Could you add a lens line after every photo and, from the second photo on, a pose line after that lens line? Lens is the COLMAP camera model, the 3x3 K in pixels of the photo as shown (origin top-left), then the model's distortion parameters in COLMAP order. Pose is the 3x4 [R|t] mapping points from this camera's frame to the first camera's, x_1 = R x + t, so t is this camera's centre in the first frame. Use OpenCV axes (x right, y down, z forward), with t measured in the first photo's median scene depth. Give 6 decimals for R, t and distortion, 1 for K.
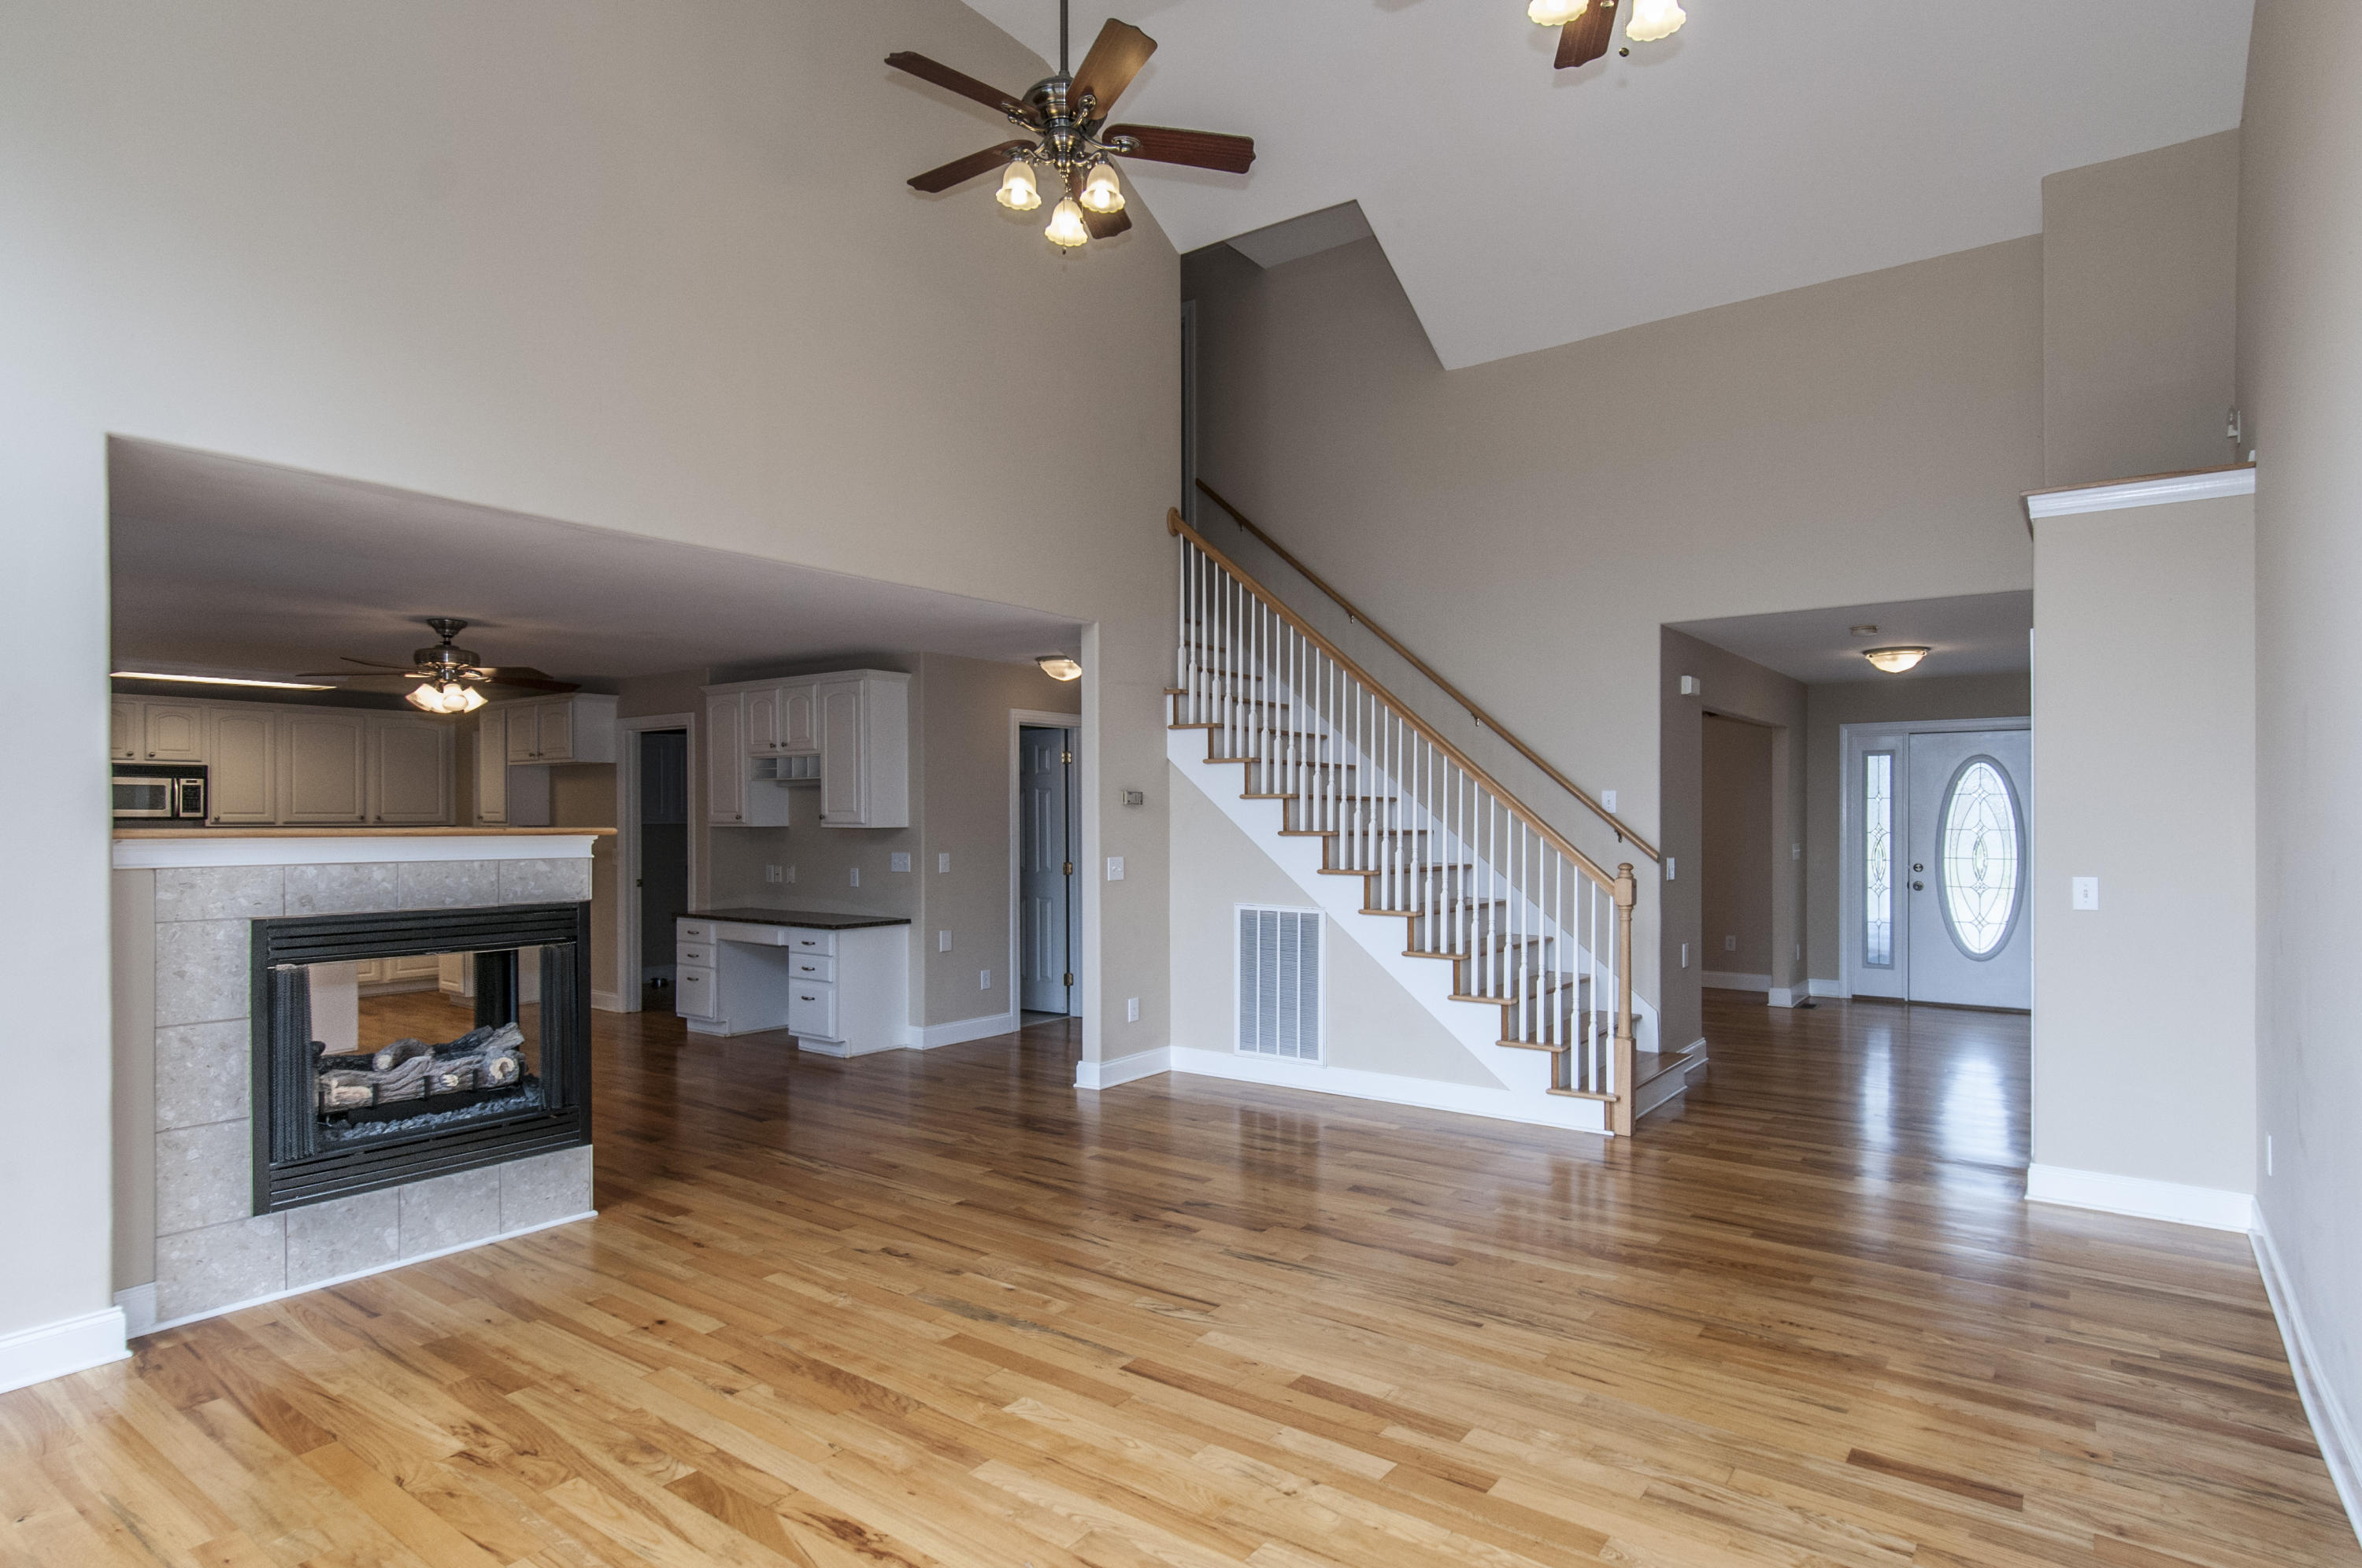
lens RADIAL K [[1237.4, 0, 1223.9], [0, 1237.4, 817.3], [0, 0, 1]] dist [0.003212, -0.003526]
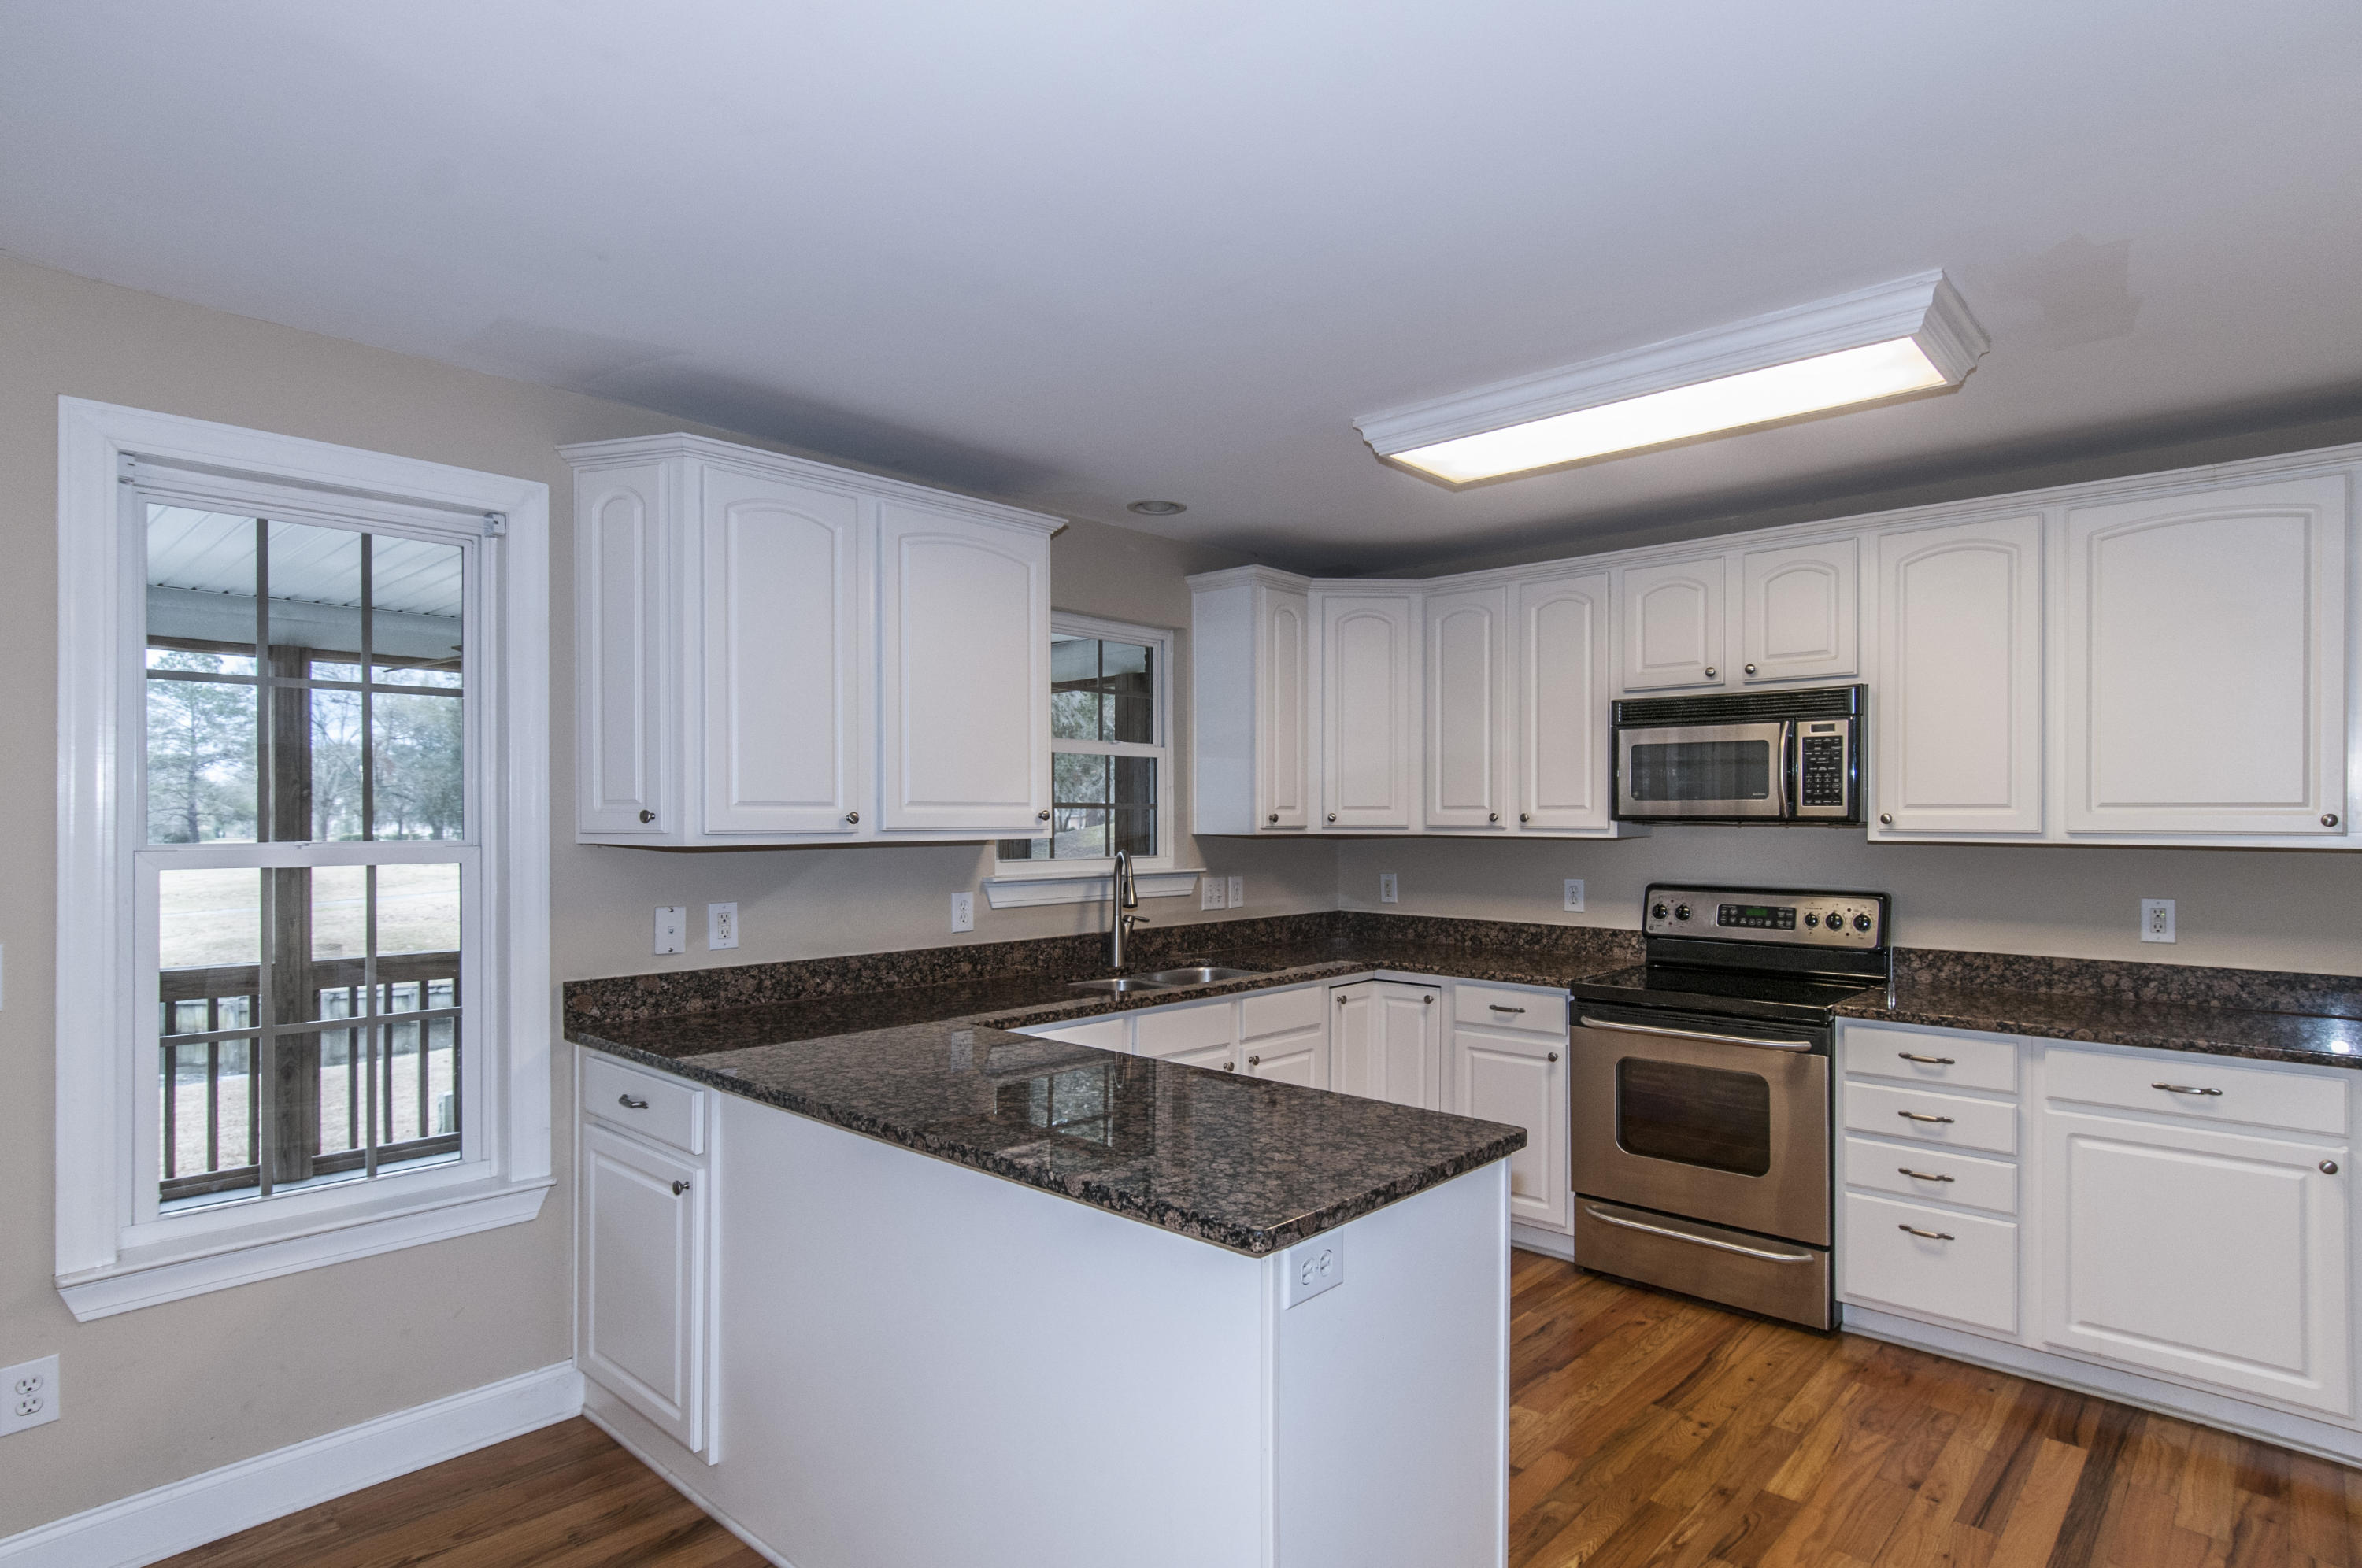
lens RADIAL K [[1237.4, 0, 1223.0], [0, 1237.4, 822.0], [0, 0, 1]] dist [0.003212, -0.003526]
pose [[-0.108898, 0.006279, -0.994033, -0.823921], [-0.003037, 0.999973, 0.006649, -0.000863], [0.994048, 0.003743, -0.108876, 1.687194]]
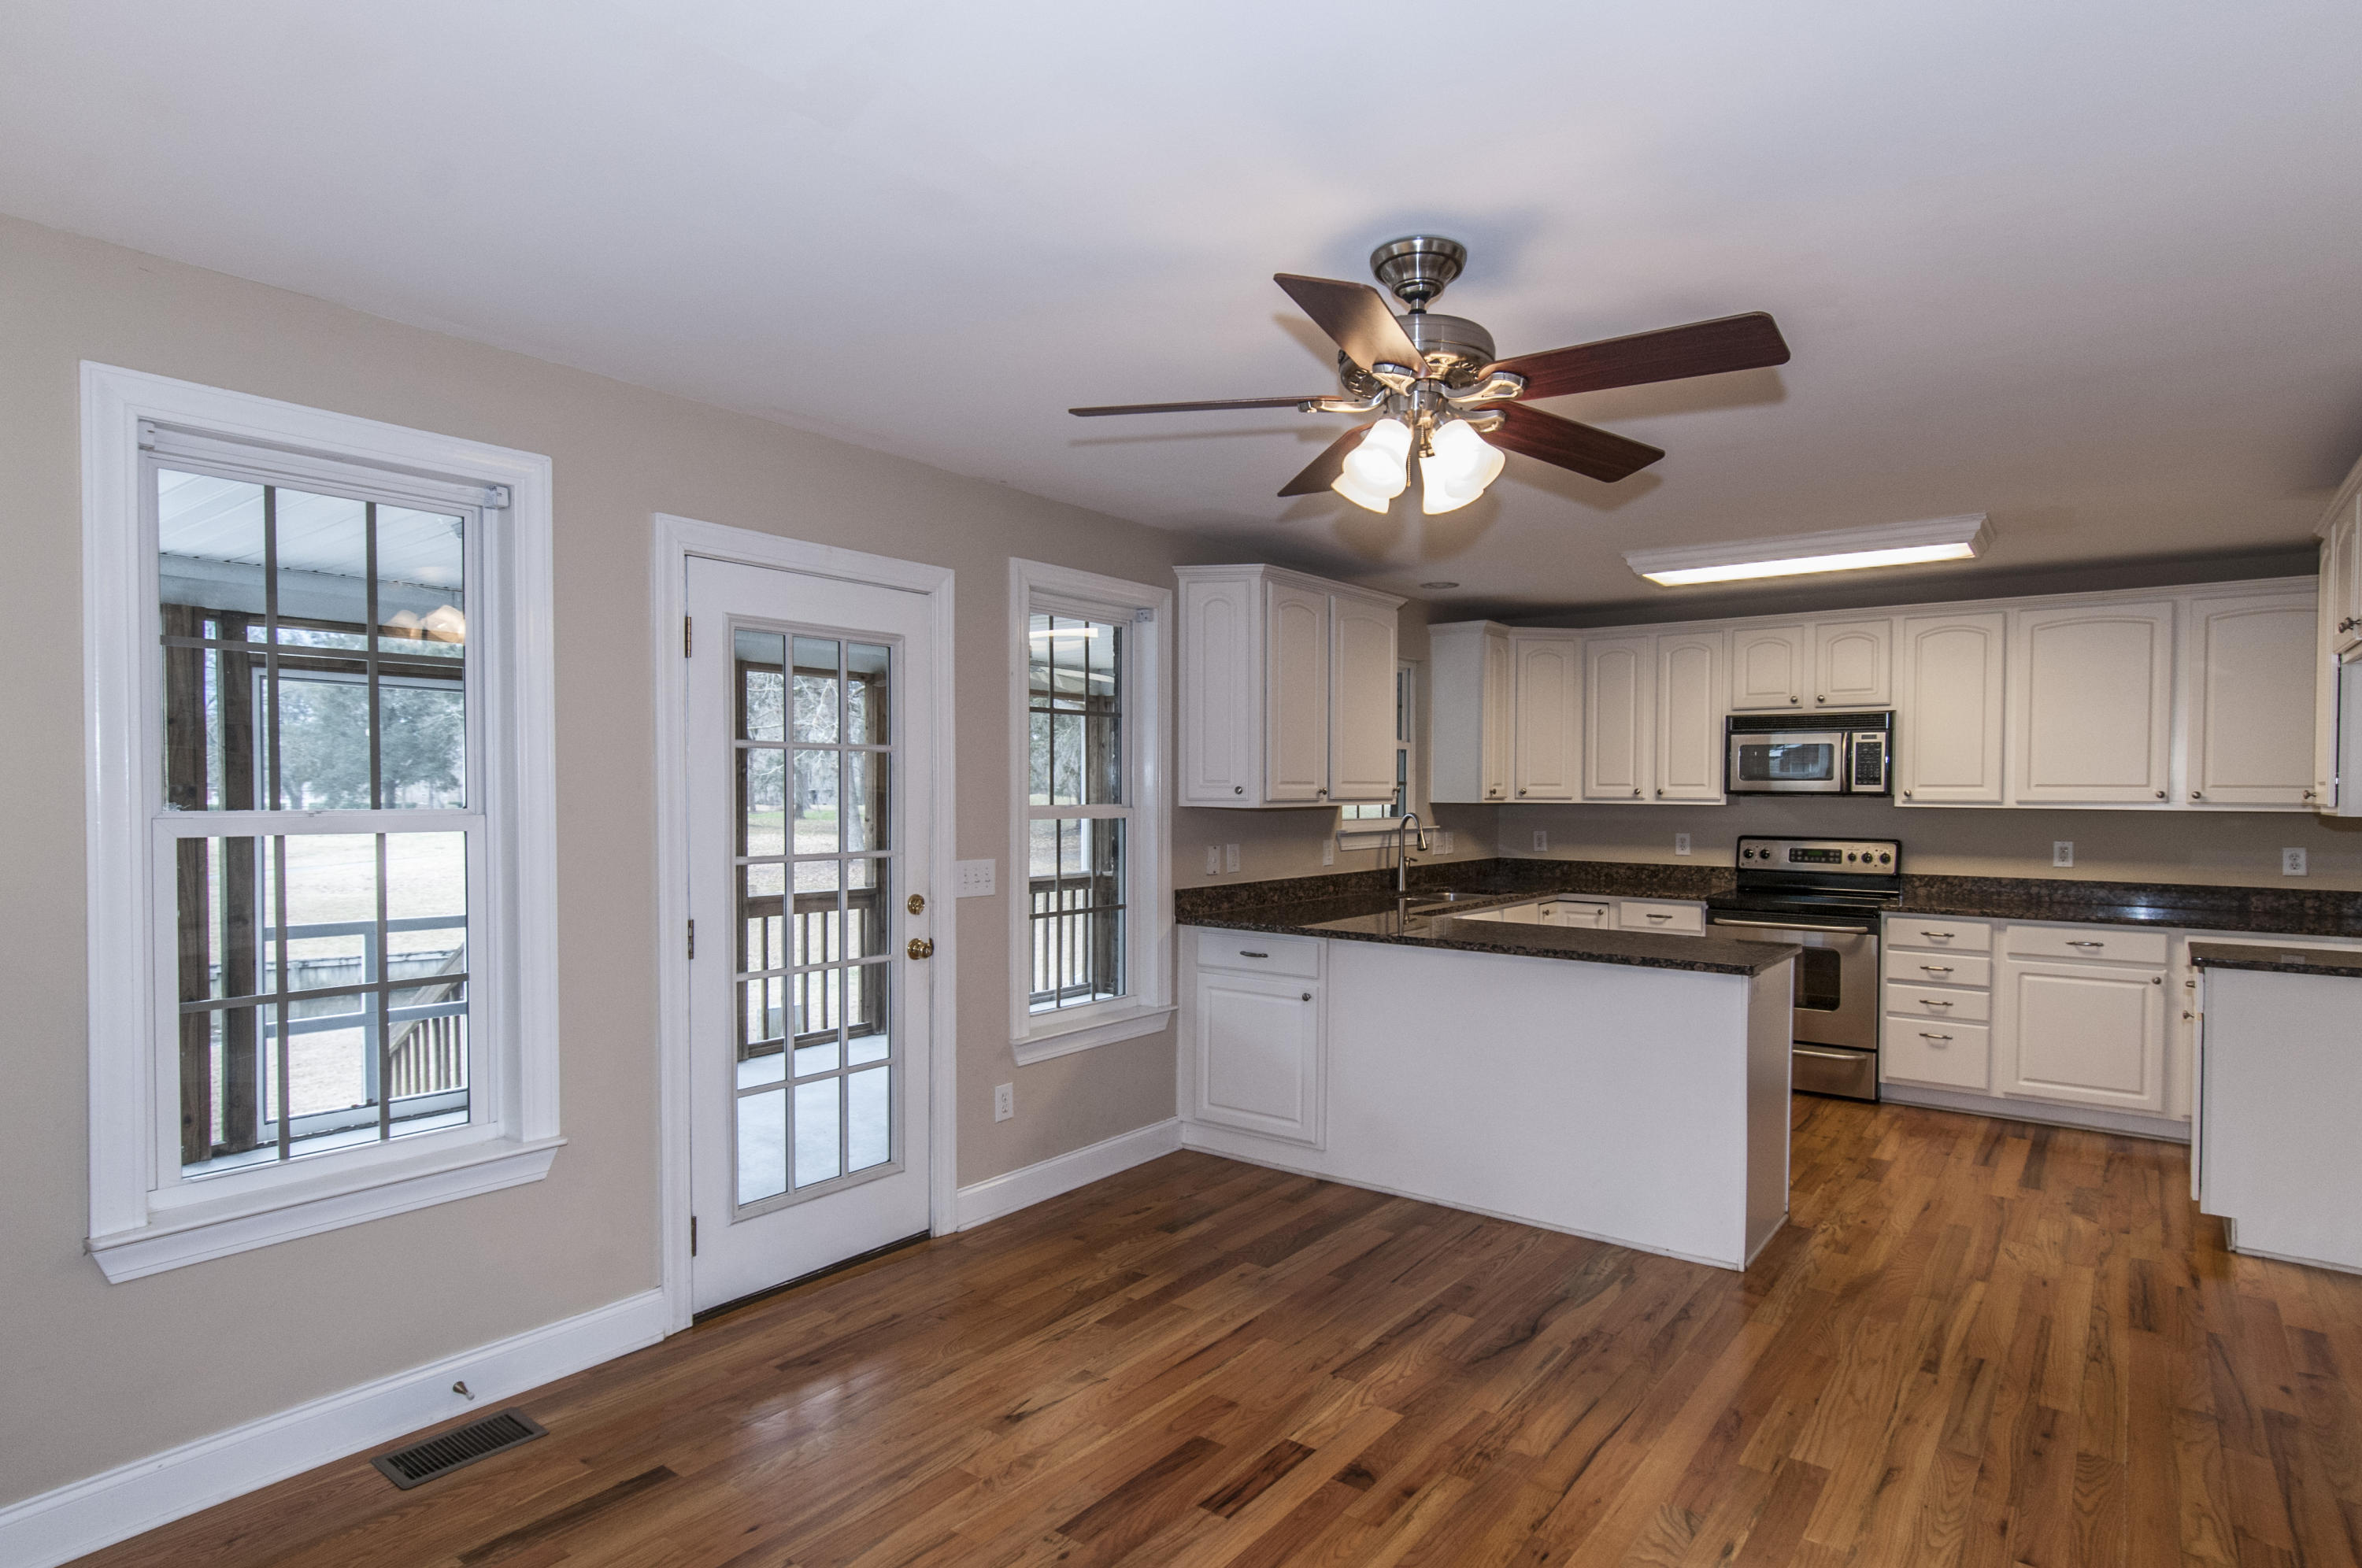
lens RADIAL K [[1237.4, 0, 1222.5], [0, 1237.4, 821.6], [0, 0, 1]] dist [0.003212, -0.003526]
pose [[-0.016899, 0.027260, -0.999486, -0.359112], [-0.006240, 0.999606, 0.027368, -0.000416], [0.999838, 0.006699, -0.016722, 1.335577]]
